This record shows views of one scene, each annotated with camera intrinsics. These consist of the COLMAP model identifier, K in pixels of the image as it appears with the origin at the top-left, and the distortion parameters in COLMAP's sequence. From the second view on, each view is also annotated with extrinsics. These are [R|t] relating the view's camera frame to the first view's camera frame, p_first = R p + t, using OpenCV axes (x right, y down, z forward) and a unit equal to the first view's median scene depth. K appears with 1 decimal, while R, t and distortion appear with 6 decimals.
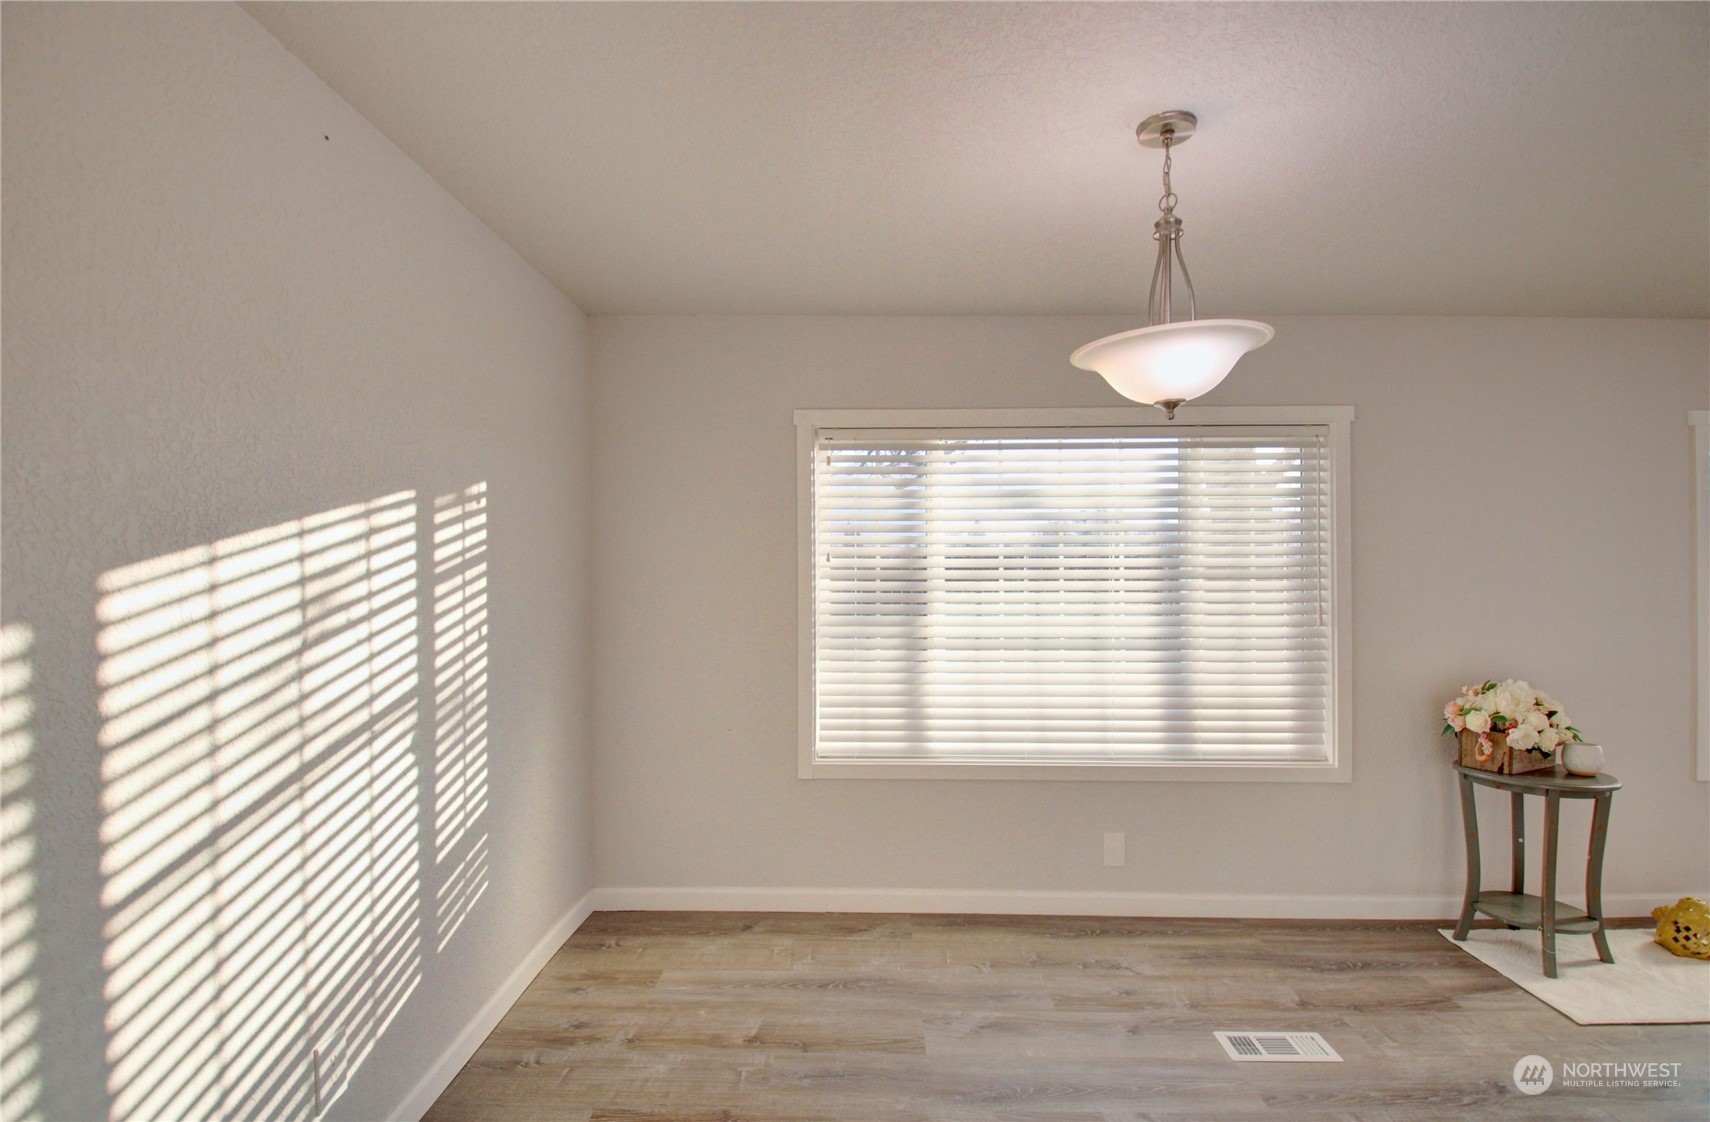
lens RADIAL K [[807.0, 0, 845.0], [0, 807.0, 583.4], [0, 0, 1]] dist [-0.022923, -0.003033]
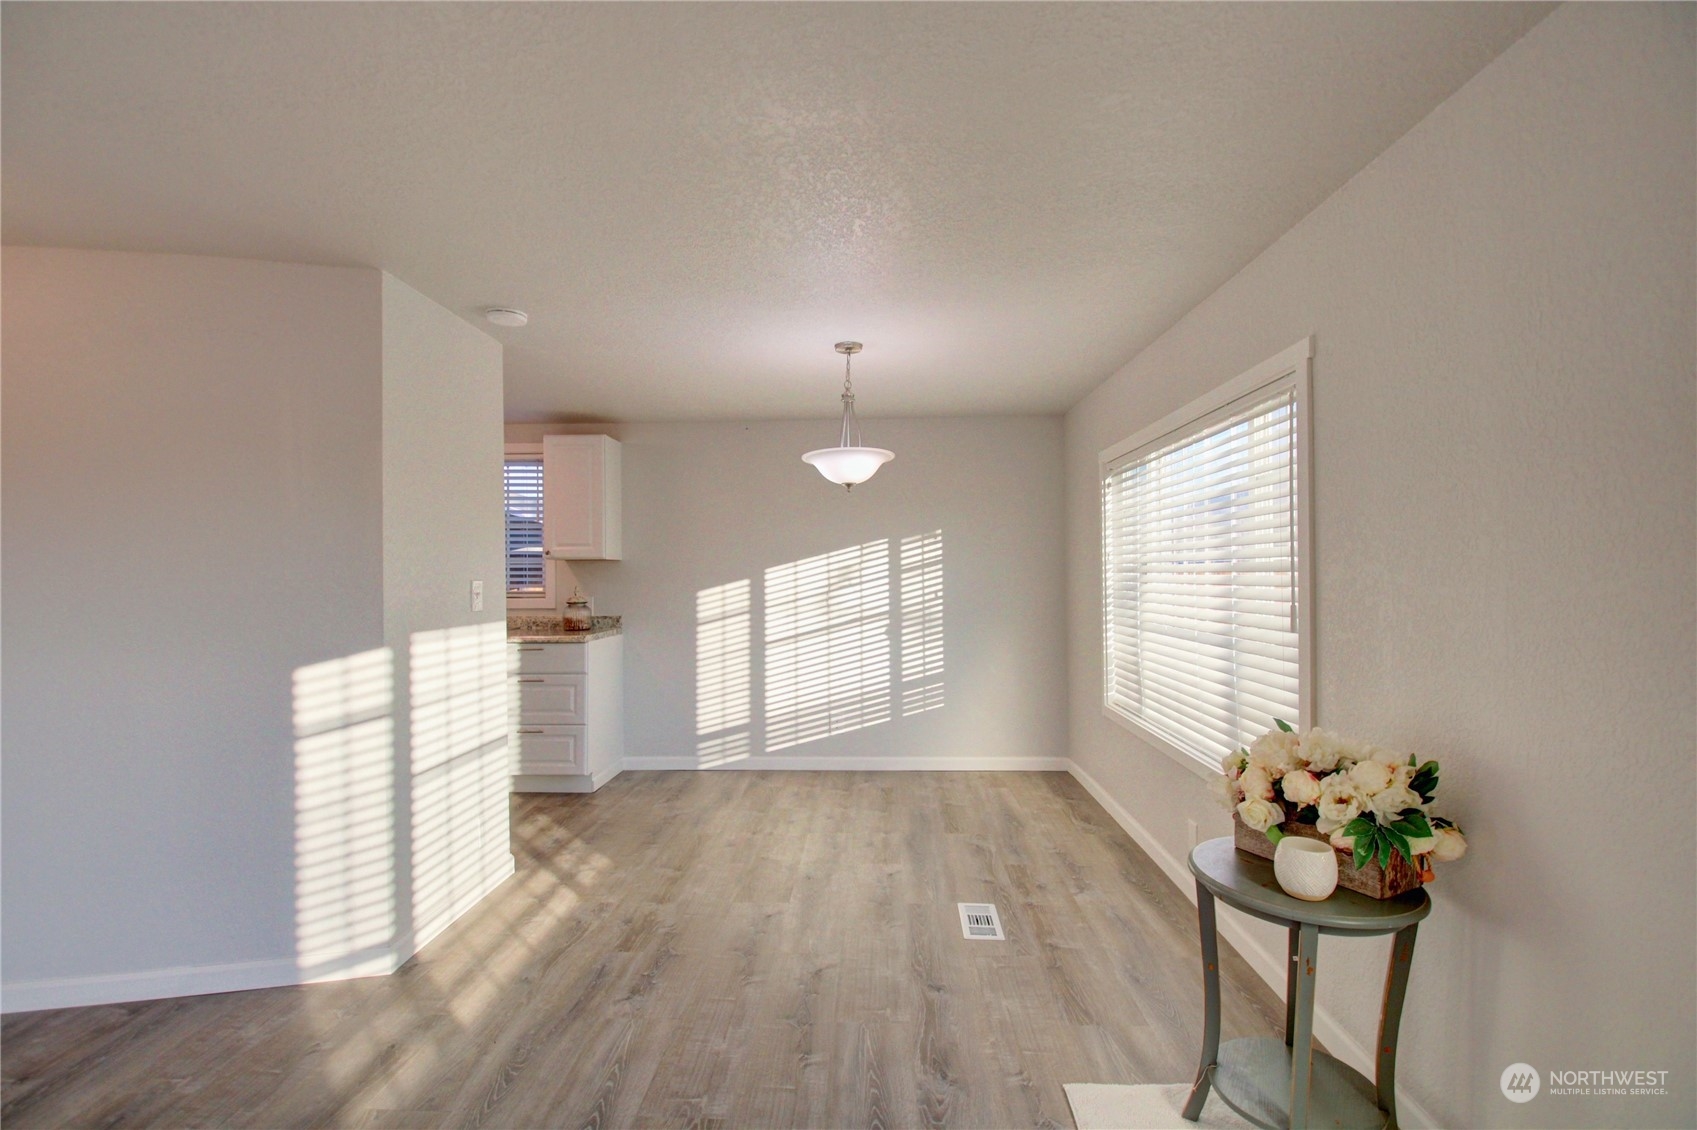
lens RADIAL K [[832.6, 0, 839.3], [0, 832.6, 569.0], [0, 0, 1]] dist [-0.020108, -0.012716]
pose [[-0.047392, -0.004776, -0.998865, 2.358430], [-0.010649, 0.999934, -0.004276, 0.001603], [0.998820, 0.010435, -0.047439, 0.998463]]
